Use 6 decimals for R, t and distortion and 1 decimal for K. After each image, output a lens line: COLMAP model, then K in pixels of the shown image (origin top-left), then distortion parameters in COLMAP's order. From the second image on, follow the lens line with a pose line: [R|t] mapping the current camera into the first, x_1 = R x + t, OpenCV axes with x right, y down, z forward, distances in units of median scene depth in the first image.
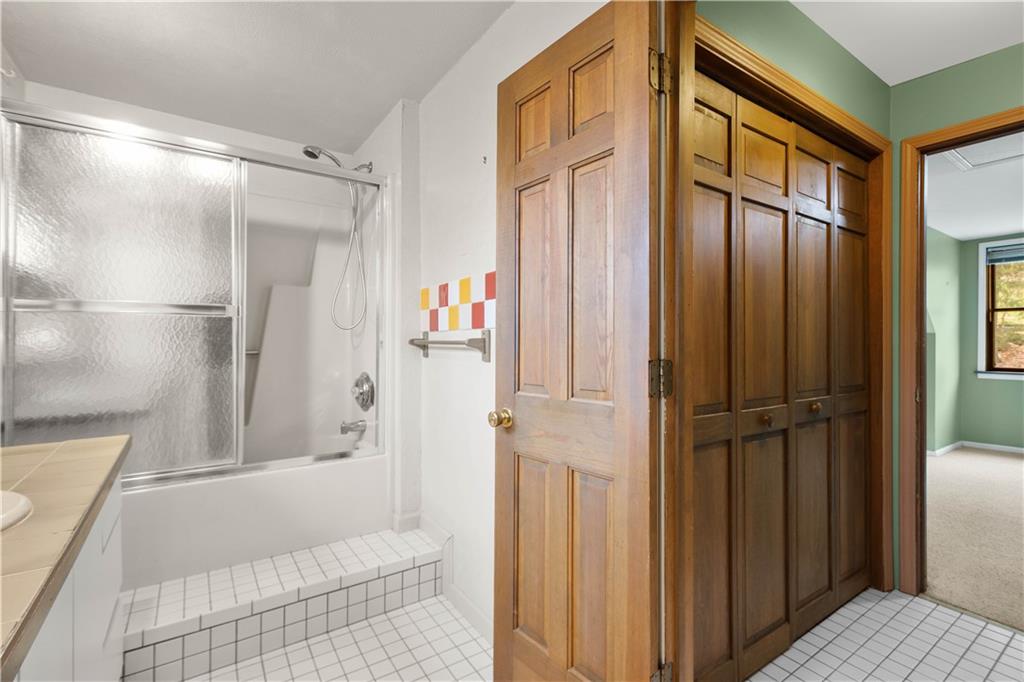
lens RADIAL K [[463.1, 0, 512.0], [0, 463.1, 341.0], [0, 0, 1]] dist [0.010411, -0.000270]
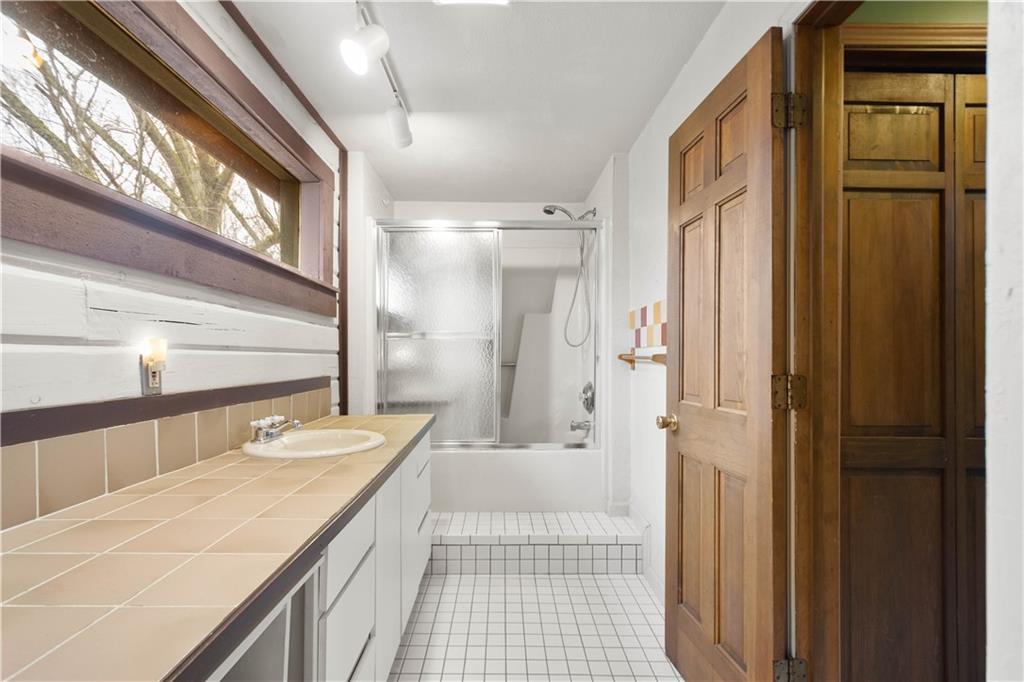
lens RADIAL K [[462.9, 0, 513.8], [0, 462.9, 351.7], [0, 0, 1]] dist [0.007502, -0.000120]
pose [[0.836494, -0.004348, -0.547959, 0.284008], [0.000931, 0.999978, -0.006514, -0.005293], [0.547975, 0.004939, 0.836480, -0.194563]]
